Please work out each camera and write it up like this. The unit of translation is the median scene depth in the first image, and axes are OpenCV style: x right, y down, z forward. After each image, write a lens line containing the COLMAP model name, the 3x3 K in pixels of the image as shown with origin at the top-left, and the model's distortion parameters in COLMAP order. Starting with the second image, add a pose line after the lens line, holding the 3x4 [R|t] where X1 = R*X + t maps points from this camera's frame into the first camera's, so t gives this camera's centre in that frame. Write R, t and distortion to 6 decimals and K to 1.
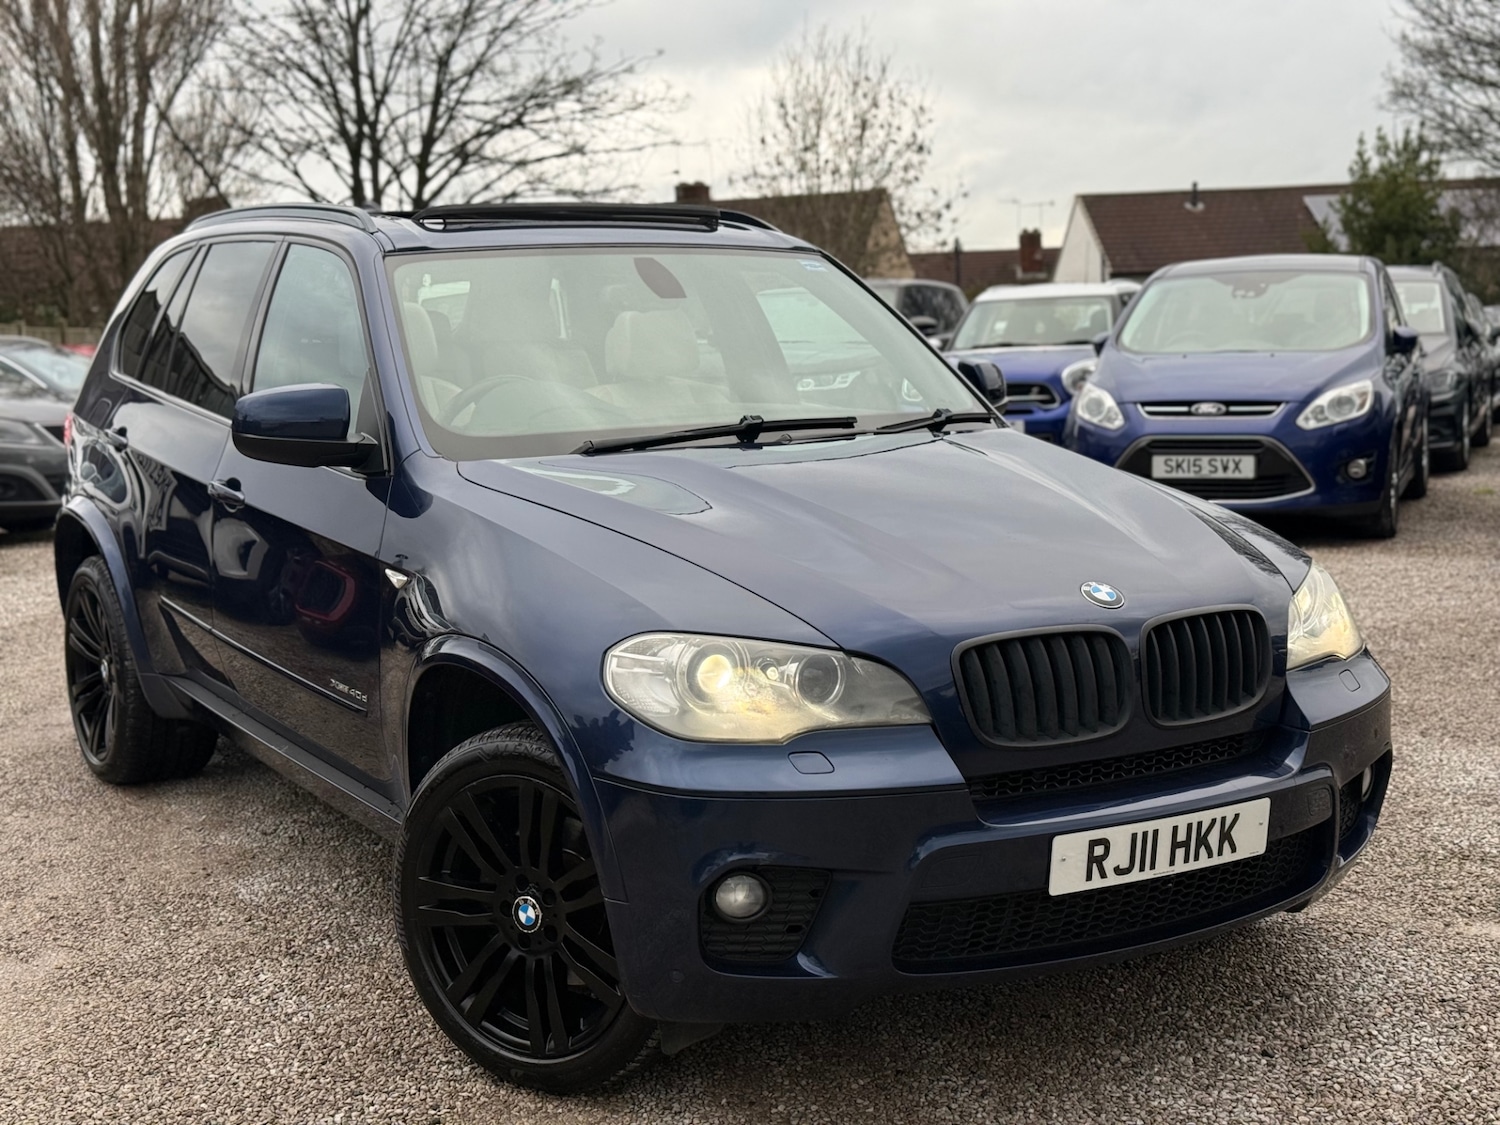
lens RADIAL K [[2097.8, 0, 750.0], [0, 2097.8, 562.5], [0, 0, 1]] dist [0.210491, -0.452185]
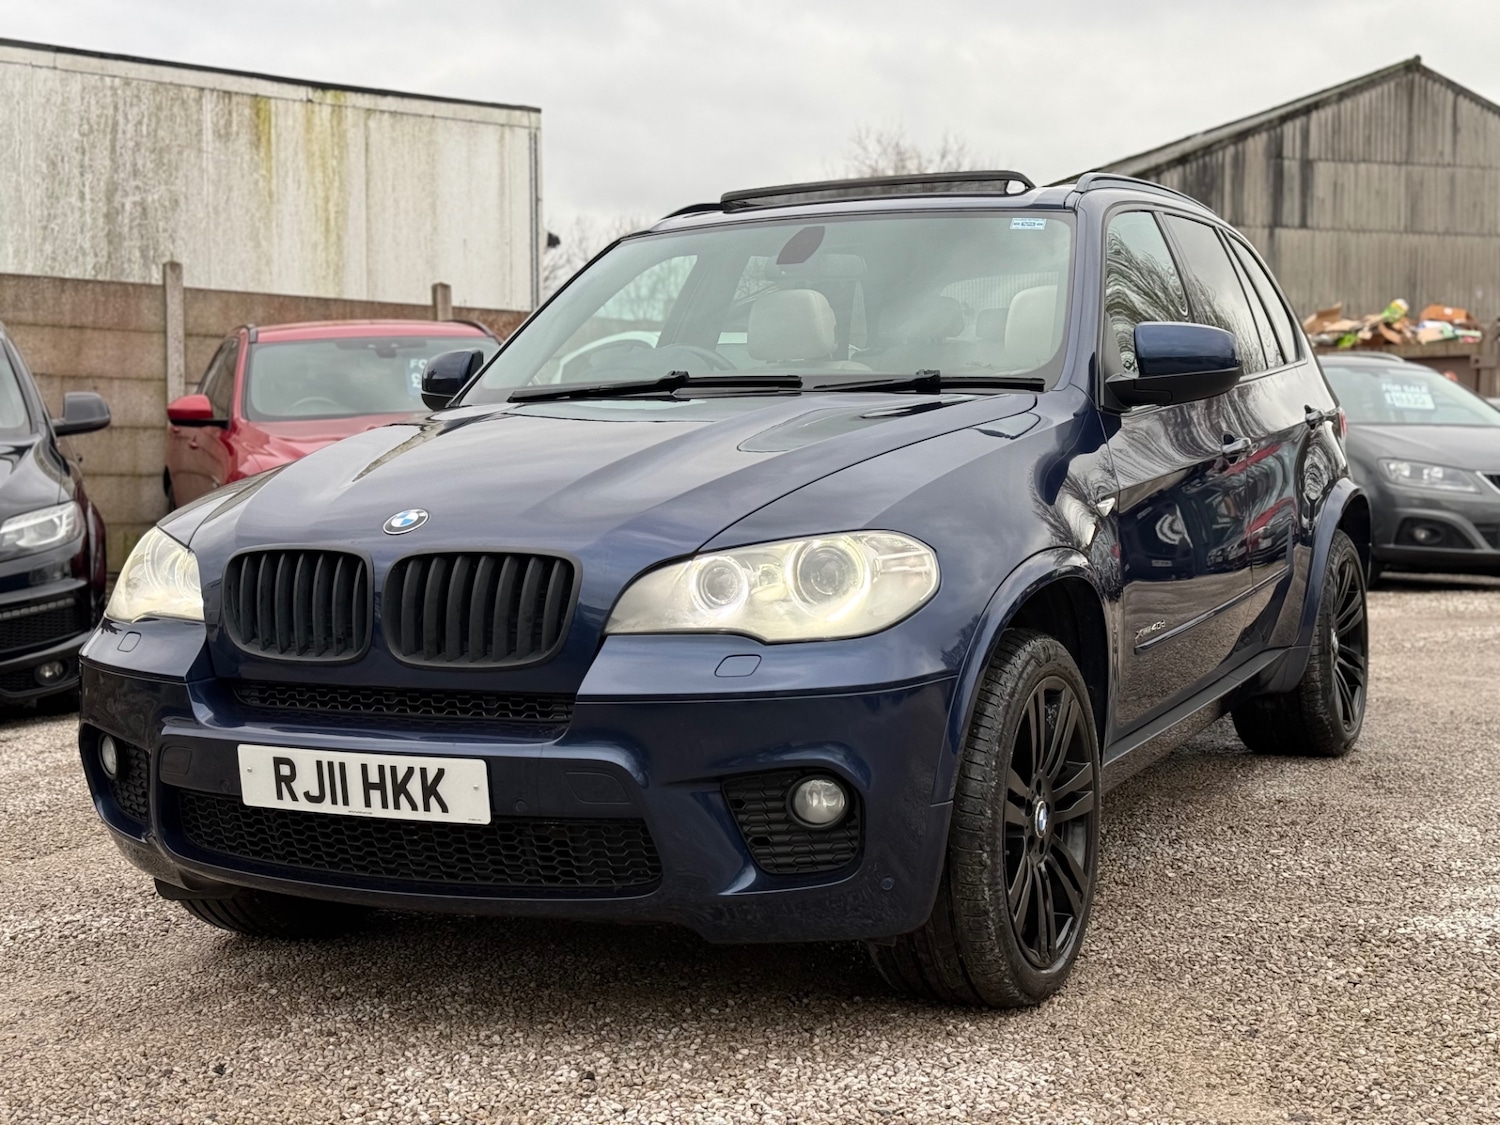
lens RADIAL K [[2097.8, 0, 750.0], [0, 2097.8, 562.5], [0, 0, 1]] dist [0.210491, -0.452185]
pose [[0.534386, 0.065367, -0.842709, 0.913650], [-0.101787, 0.994726, 0.012613, 0.004761], [0.839090, 0.079036, 0.538221, 0.532881]]
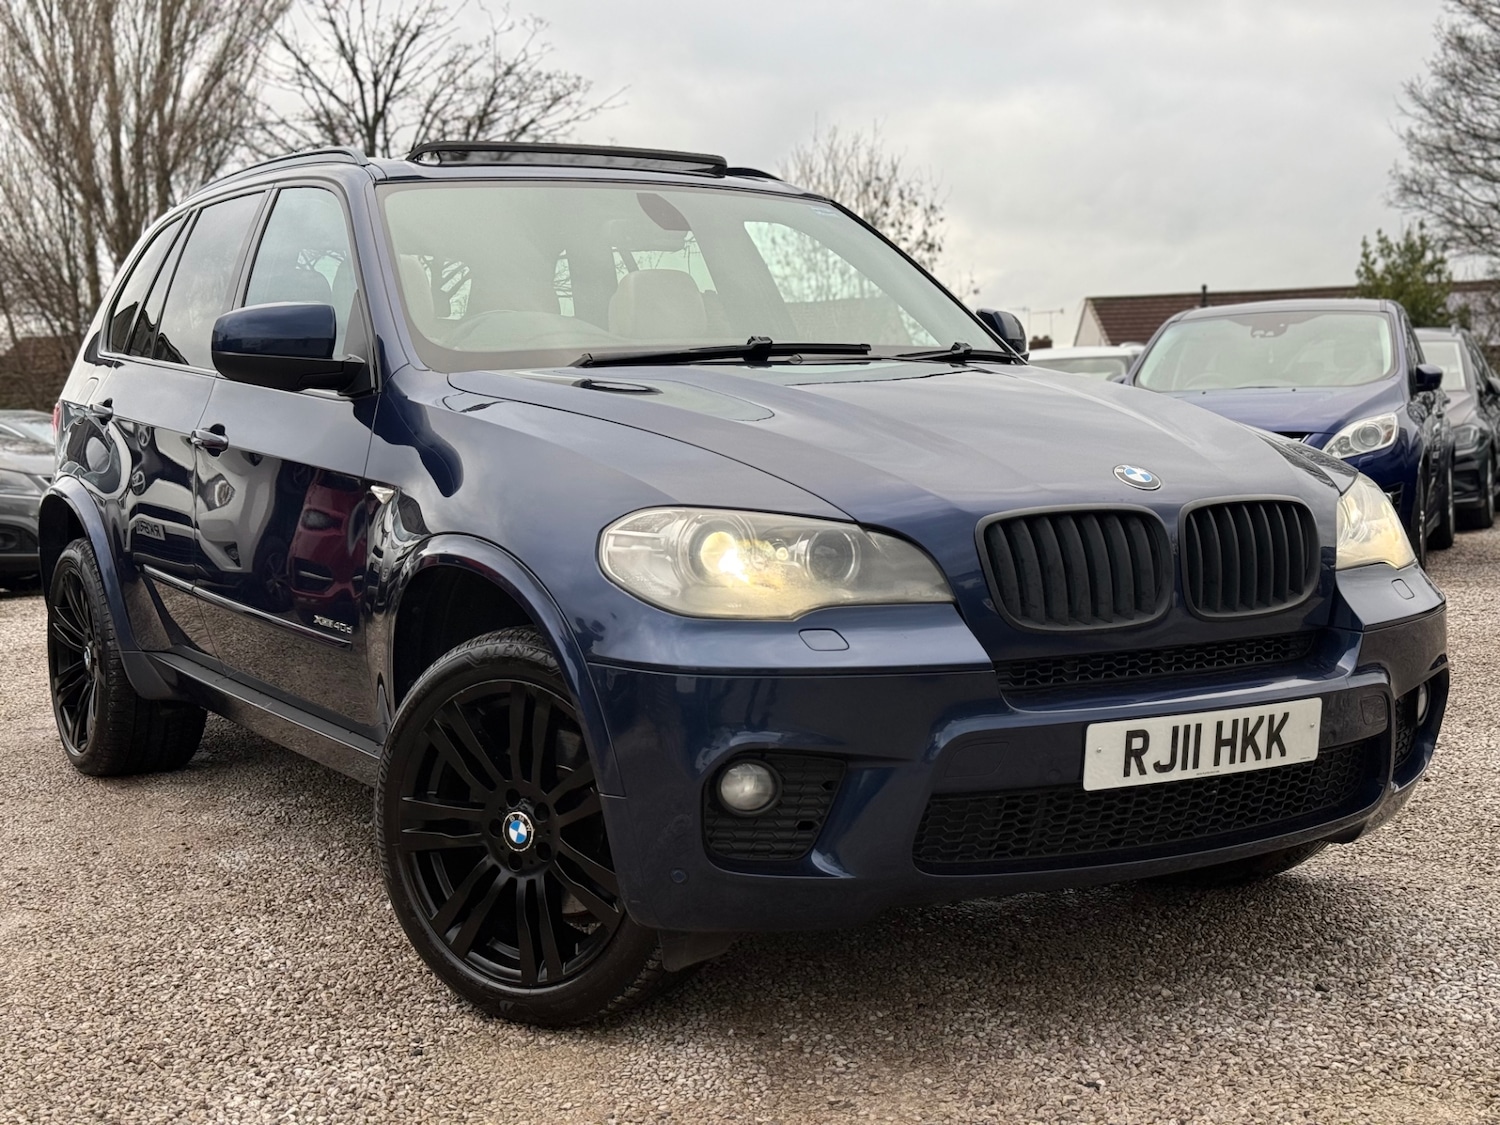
lens RADIAL K [[2097.2, 0, 745.3], [0, 2097.2, 552.6], [0, 0, 1]] dist [0.208717, -0.443633]
pose [[0.999958, -0.003291, -0.008606, 0.002237], [0.002800, 0.998398, -0.056517, 0.086727], [0.008779, 0.056491, 0.998365, 0.063146]]
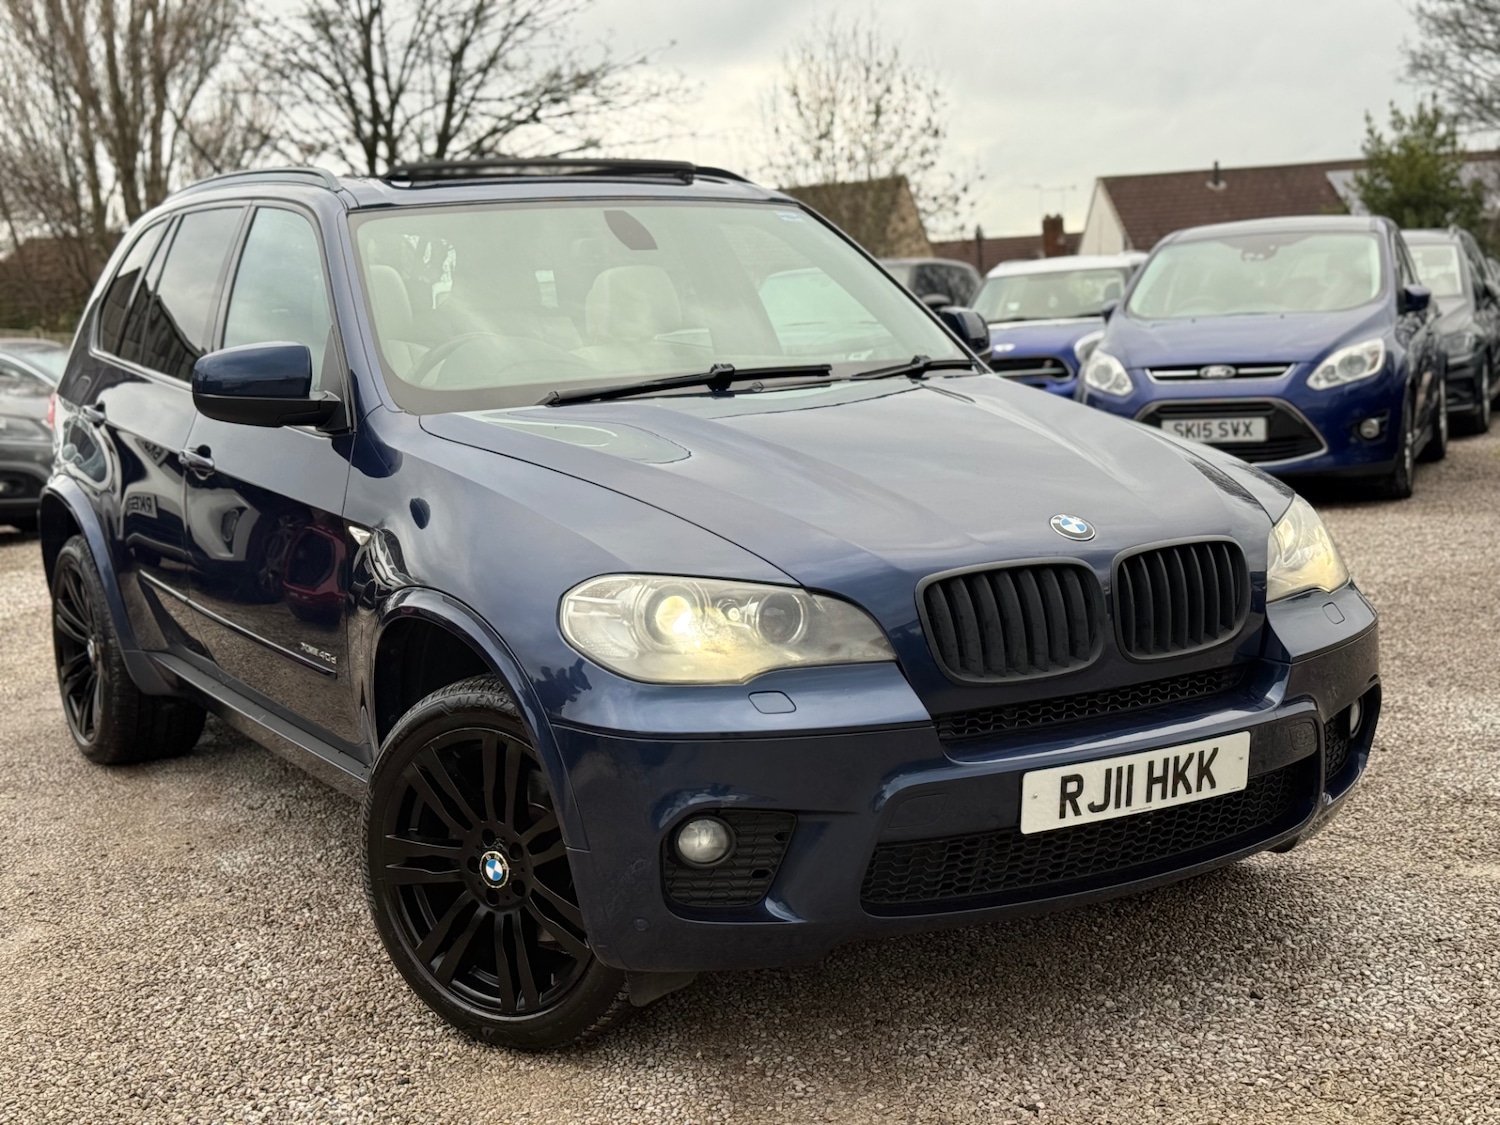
lens RADIAL K [[2097.8, 0, 750.0], [0, 2097.8, 562.5], [0, 0, 1]] dist [0.210491, -0.452185]
pose [[0.999599, -0.024396, -0.014391, 0.027392], [0.024436, 0.999698, 0.002612, 0.021909], [0.014323, -0.002963, 0.999893, 0.020178]]
